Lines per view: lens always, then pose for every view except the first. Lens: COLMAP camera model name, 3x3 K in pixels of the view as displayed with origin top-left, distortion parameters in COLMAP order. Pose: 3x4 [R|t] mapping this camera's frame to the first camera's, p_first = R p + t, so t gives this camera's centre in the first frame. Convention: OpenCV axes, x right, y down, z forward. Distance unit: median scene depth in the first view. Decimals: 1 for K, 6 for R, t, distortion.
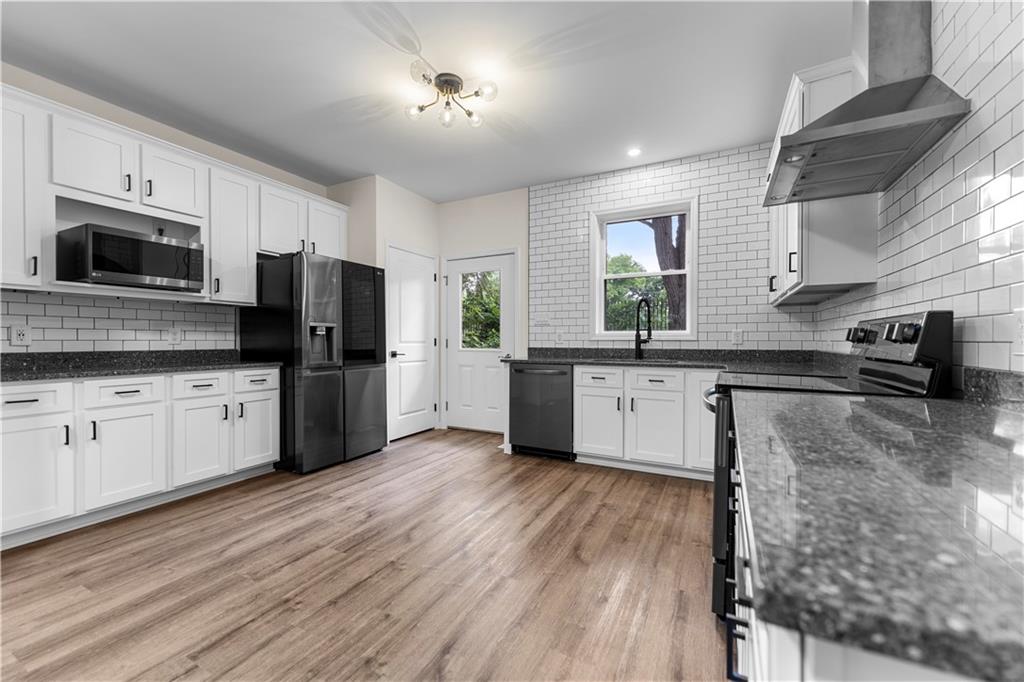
lens RADIAL K [[410.8, 0, 510.8], [0, 410.8, 342.7], [0, 0, 1]] dist [0.000618, 0.000064]
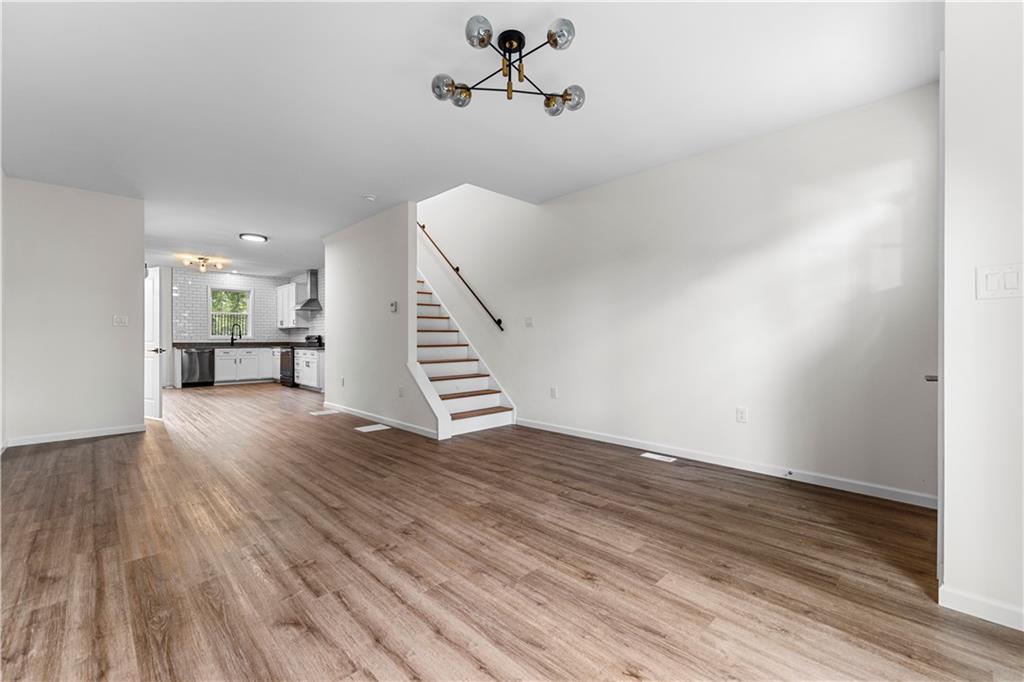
lens RADIAL K [[410.8, 0, 510.8], [0, 410.8, 342.7], [0, 0, 1]] dist [0.000618, 0.000064]
pose [[0.300315, -0.006686, 0.953817, -1.934677], [0.006722, 0.999965, 0.004893, 0.017829], [-0.953816, 0.004942, 0.300350, -1.751958]]
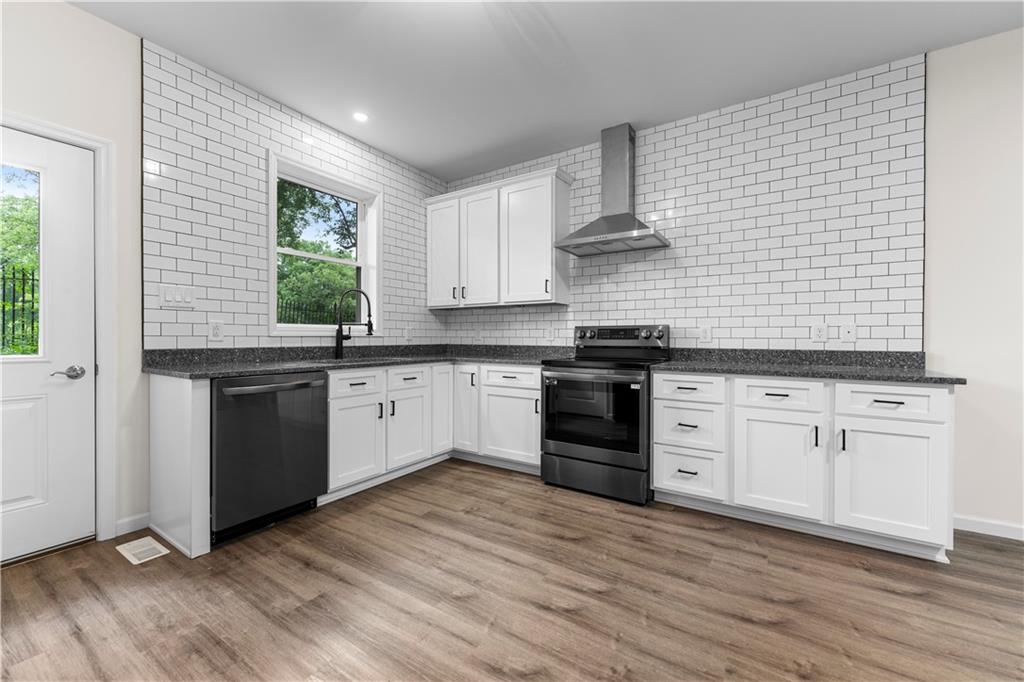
lens RADIAL K [[401.4, 0, 516.6], [0, 401.4, 340.0], [0, 0, 1]] dist [0.001251, 0.000034]
pose [[0.102694, -0.007817, 0.994682, -0.536866], [0.003047, 0.999967, 0.007544, -0.003977], [-0.994708, 0.002256, 0.102715, 0.630310]]
